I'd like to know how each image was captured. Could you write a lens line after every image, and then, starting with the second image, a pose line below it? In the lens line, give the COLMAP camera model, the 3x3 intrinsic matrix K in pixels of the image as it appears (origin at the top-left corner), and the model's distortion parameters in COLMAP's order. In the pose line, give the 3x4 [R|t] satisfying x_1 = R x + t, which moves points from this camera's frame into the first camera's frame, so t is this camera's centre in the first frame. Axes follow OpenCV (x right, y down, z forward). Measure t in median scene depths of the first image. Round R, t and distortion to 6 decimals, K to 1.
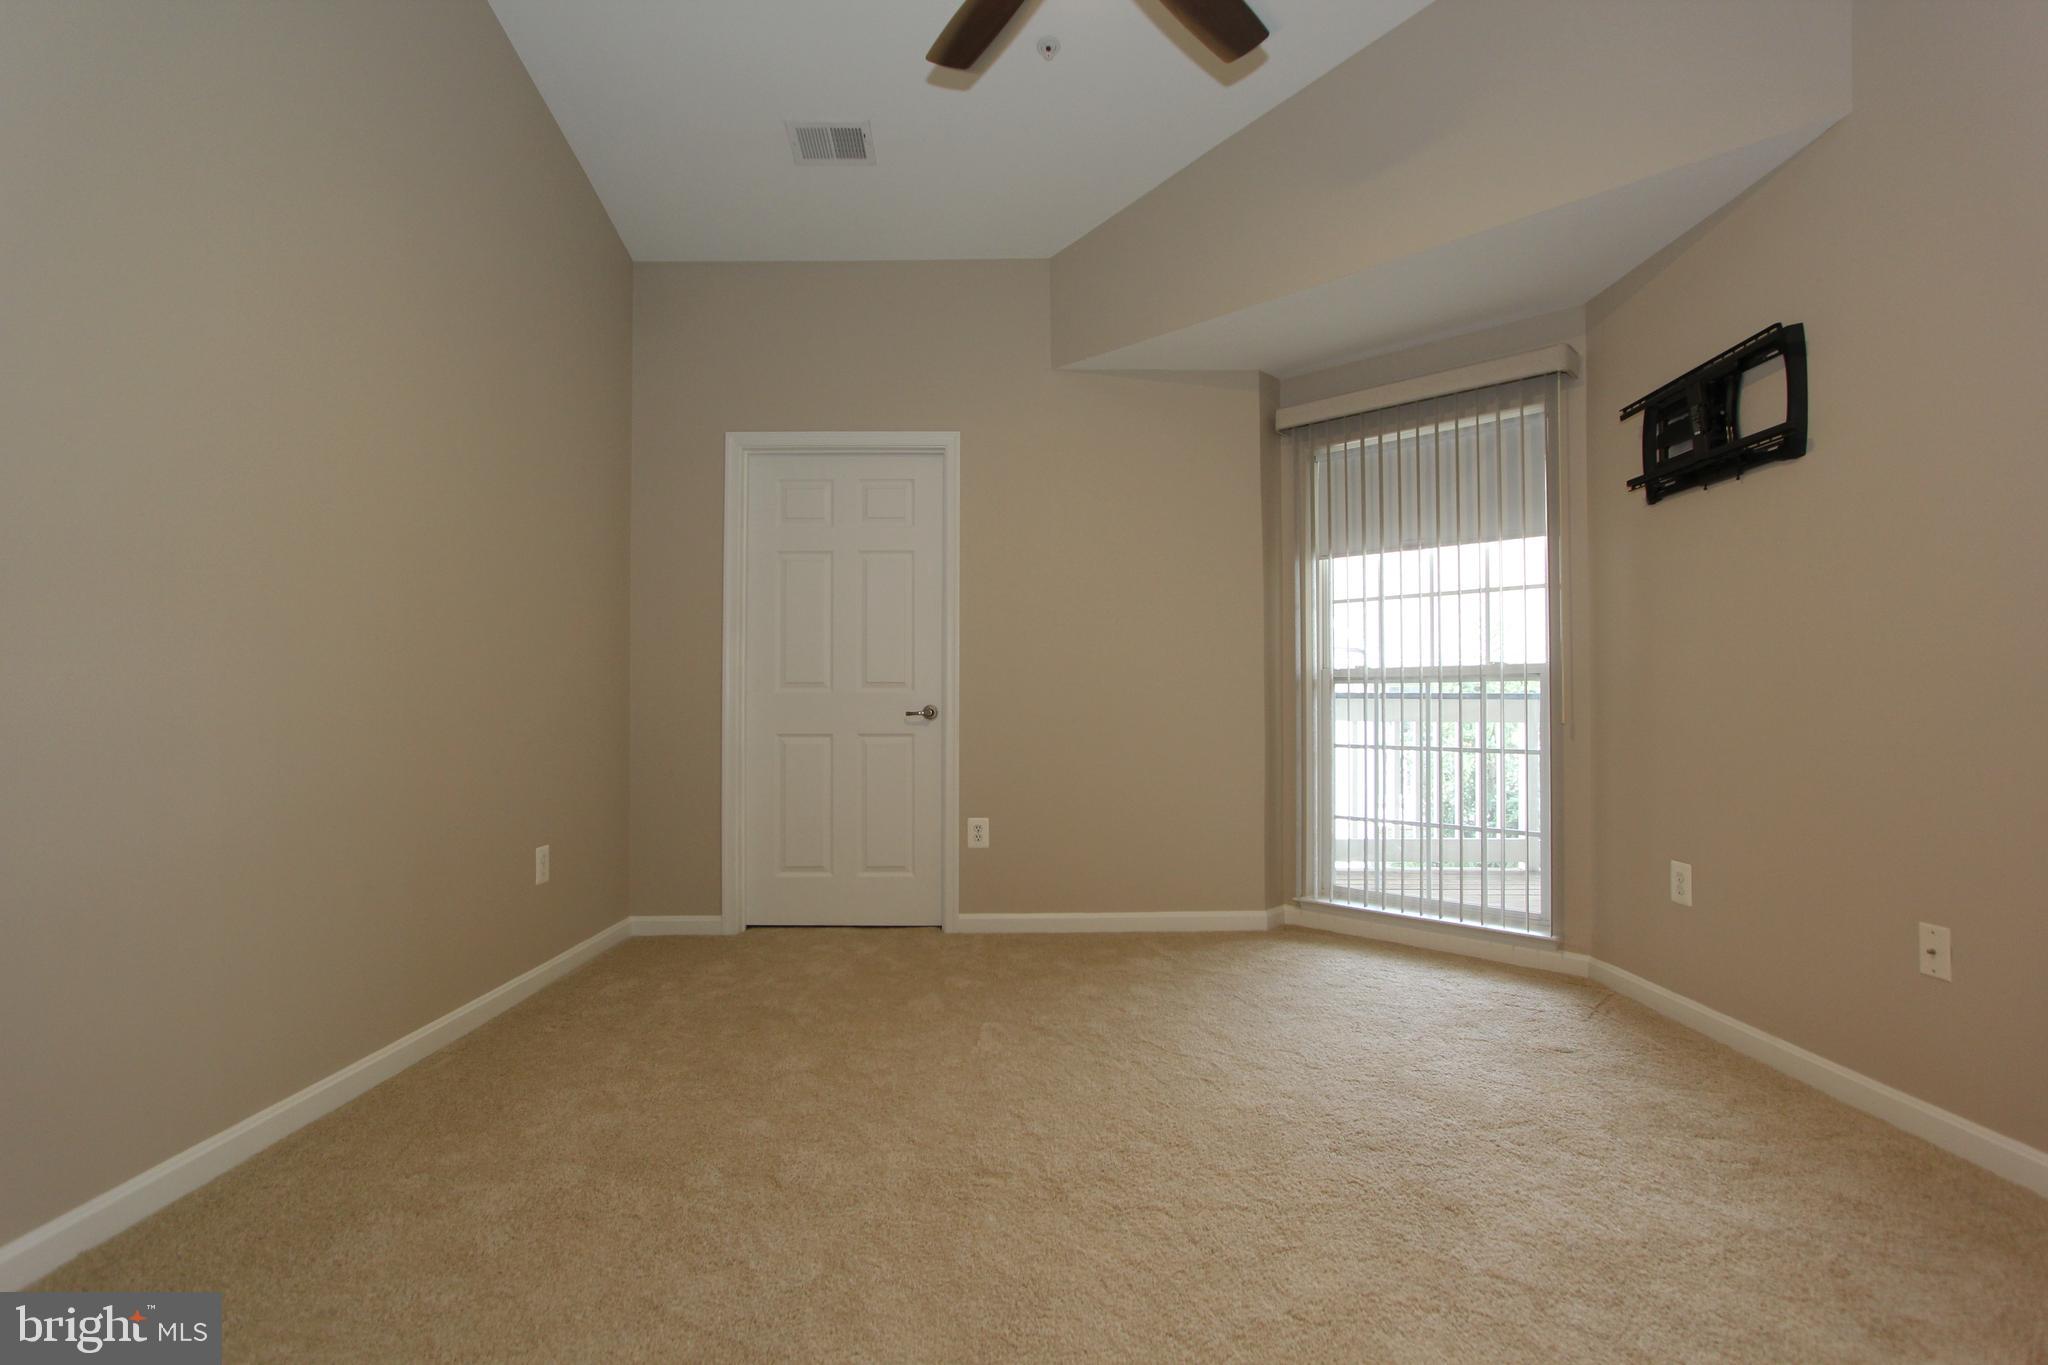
lens RADIAL K [[951.4, 0, 1022.4], [0, 951.4, 687.6], [0, 0, 1]] dist [-0.024455, 0.006468]
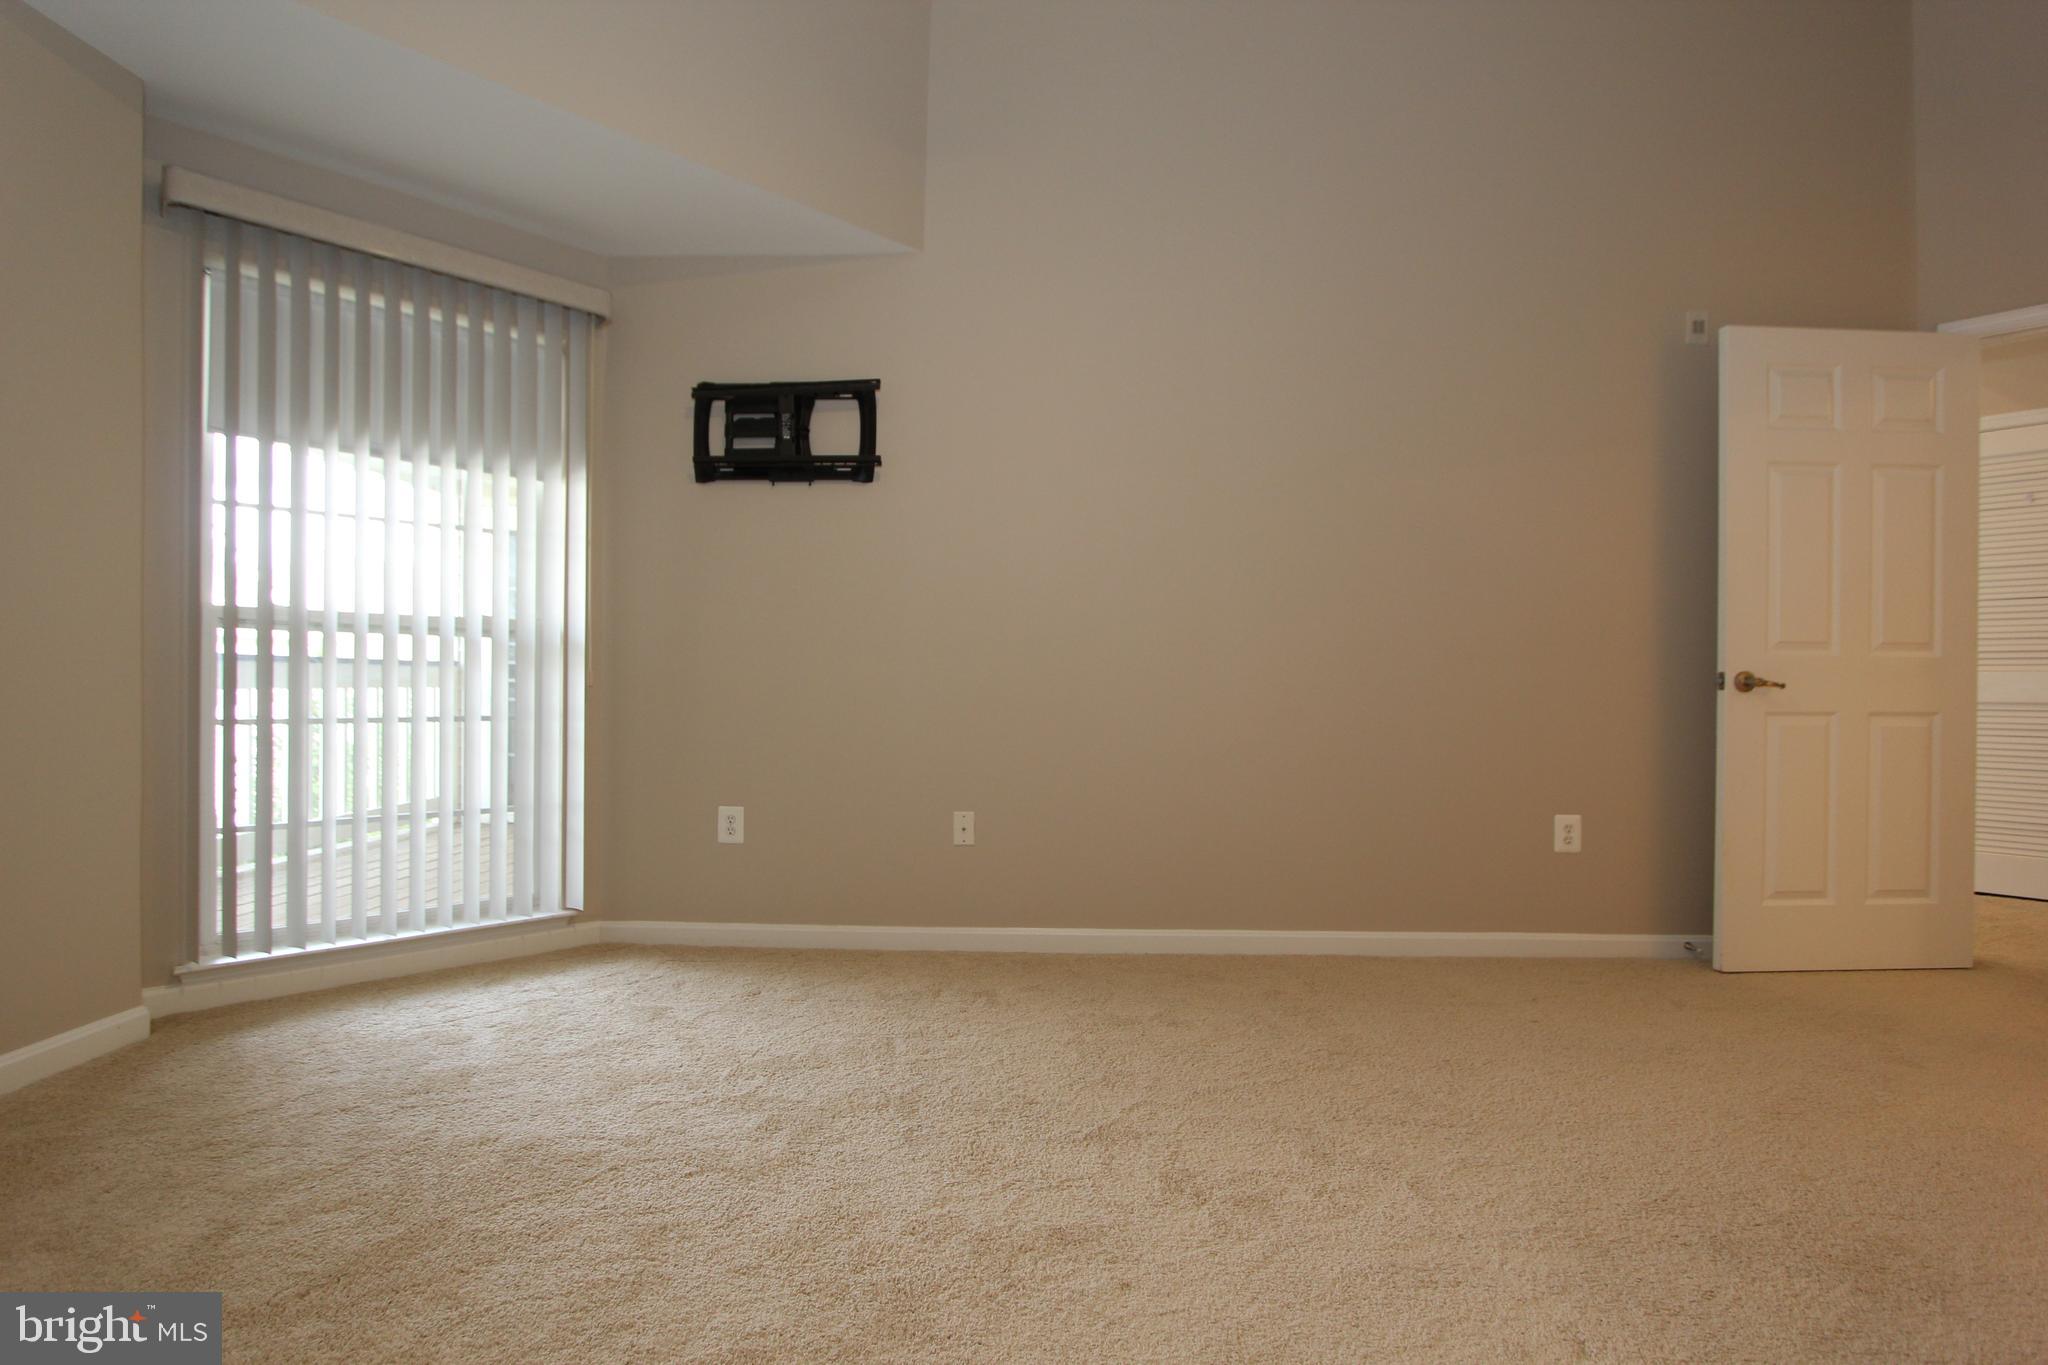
lens RADIAL K [[951.4, 0, 1022.4], [0, 951.4, 687.6], [0, 0, 1]] dist [-0.024455, 0.006468]
pose [[0.035997, -0.004594, 0.999341, -0.409511], [-0.026716, 0.999628, 0.005557, 0.025003], [-0.998995, -0.026899, 0.035861, 0.579600]]
